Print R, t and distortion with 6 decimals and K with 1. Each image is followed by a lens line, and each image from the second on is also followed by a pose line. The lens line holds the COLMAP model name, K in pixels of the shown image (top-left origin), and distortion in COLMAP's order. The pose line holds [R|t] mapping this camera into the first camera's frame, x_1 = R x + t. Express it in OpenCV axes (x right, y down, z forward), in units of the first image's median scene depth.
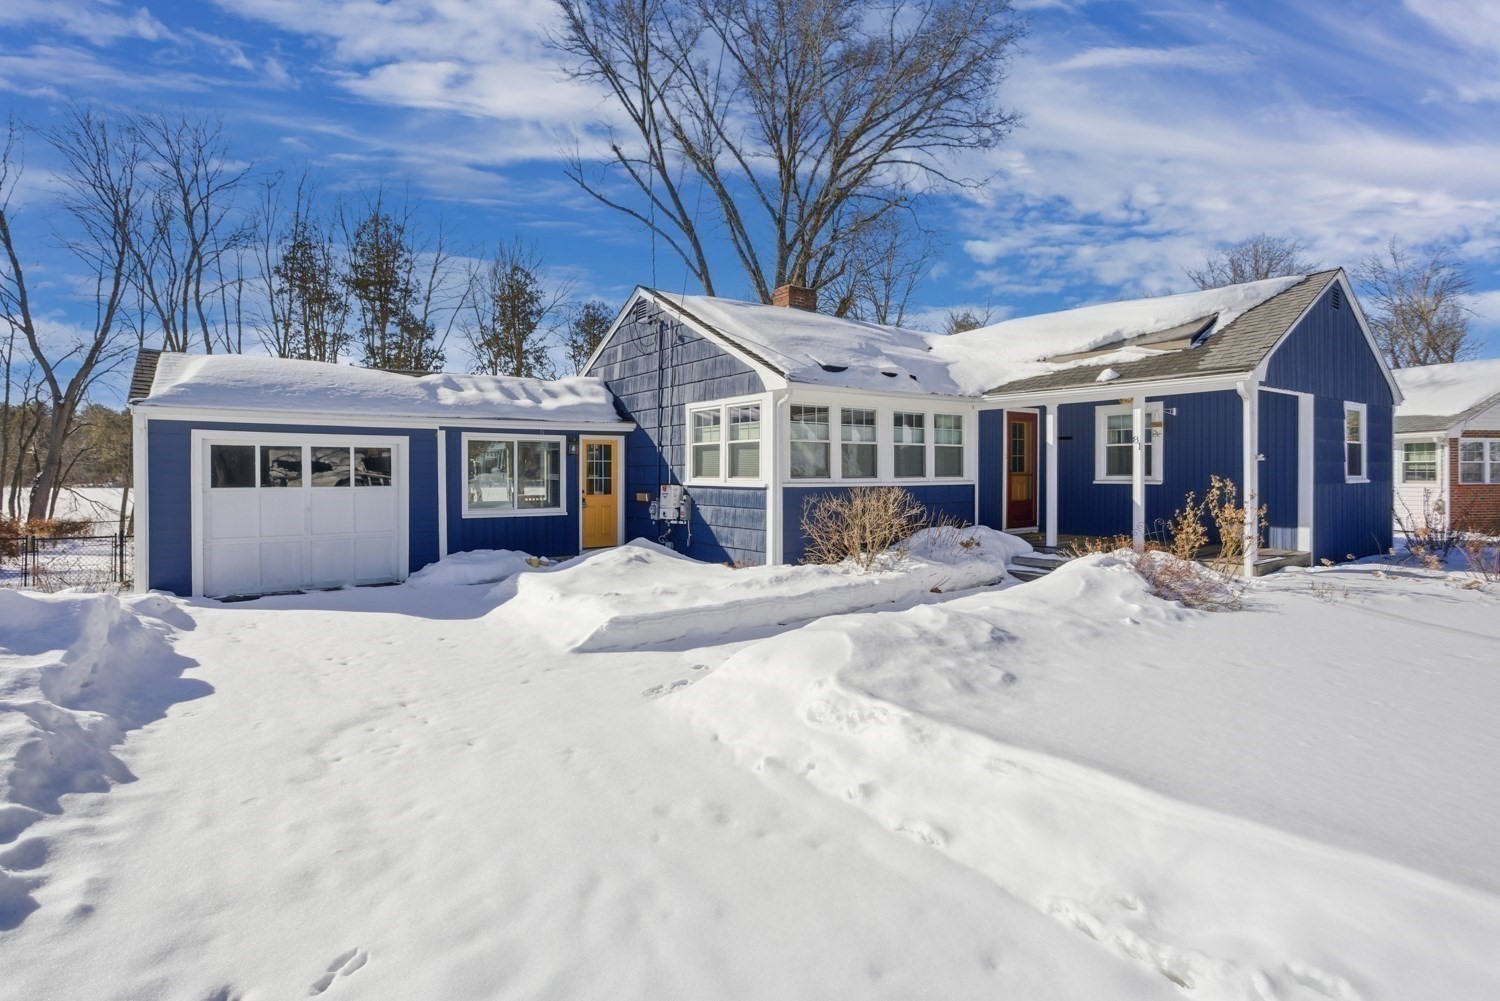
lens RADIAL K [[732.8, 0, 747.6], [0, 732.8, 502.4], [0, 0, 1]] dist [-0.010199, 0.000381]
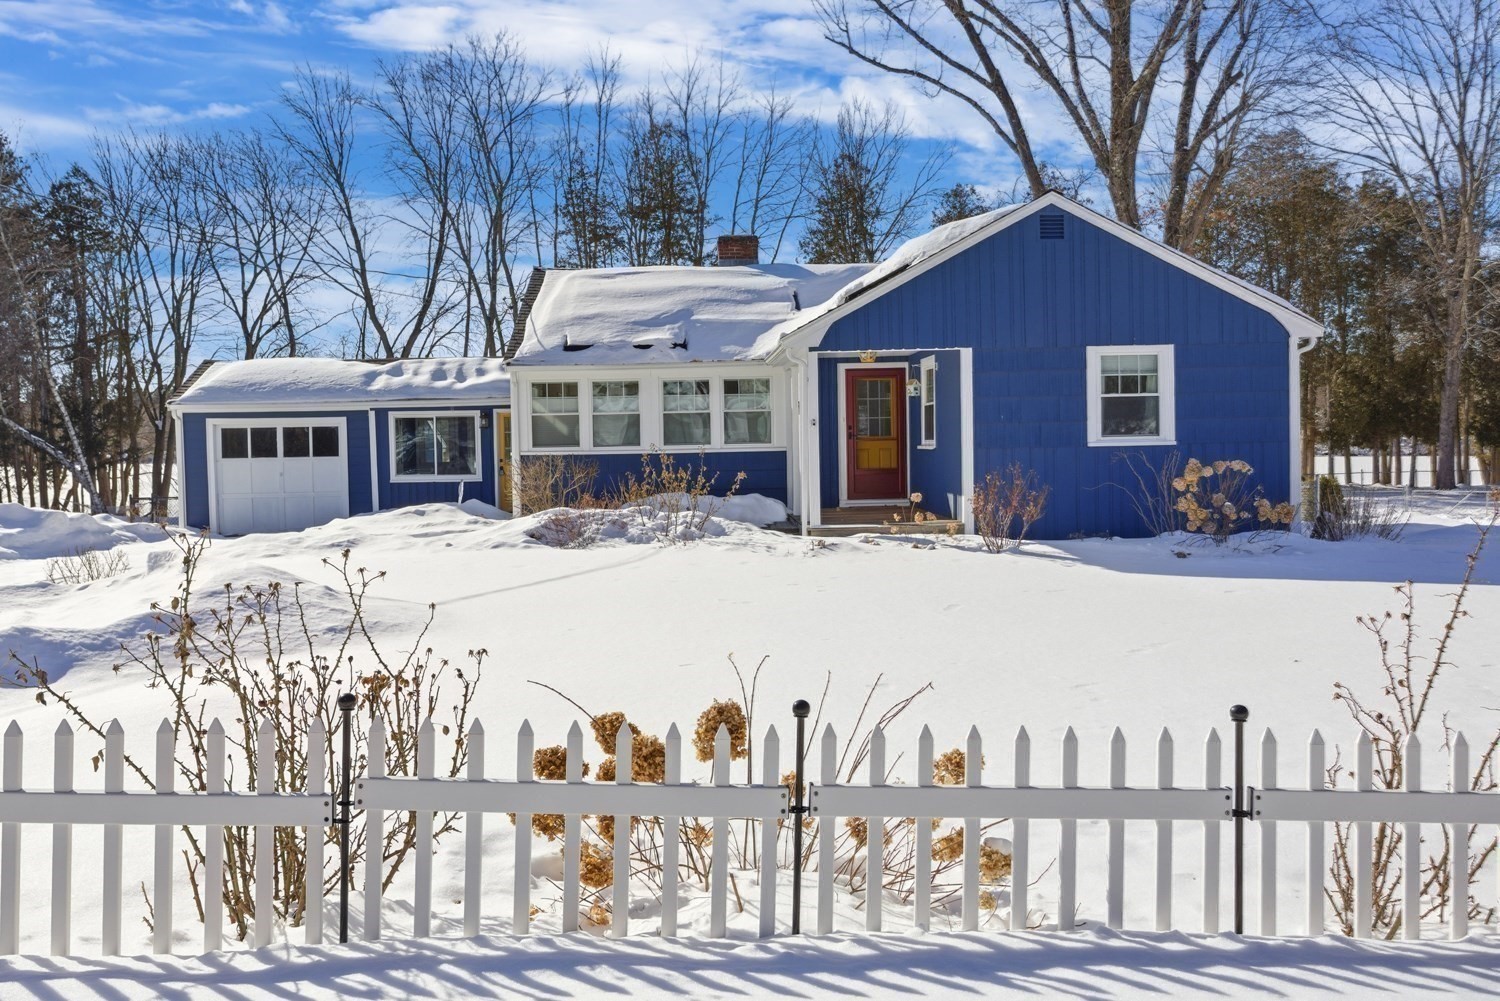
lens RADIAL K [[1257.2, 0, 750.2], [0, 1257.2, 496.8], [0, 0, 1]] dist [0.029857, 0.001752]
pose [[0.821987, 0.012245, -0.569374, 1.340828], [-0.003904, 0.999866, 0.015867, 0.010601], [0.569493, -0.010820, 0.821925, -0.393513]]
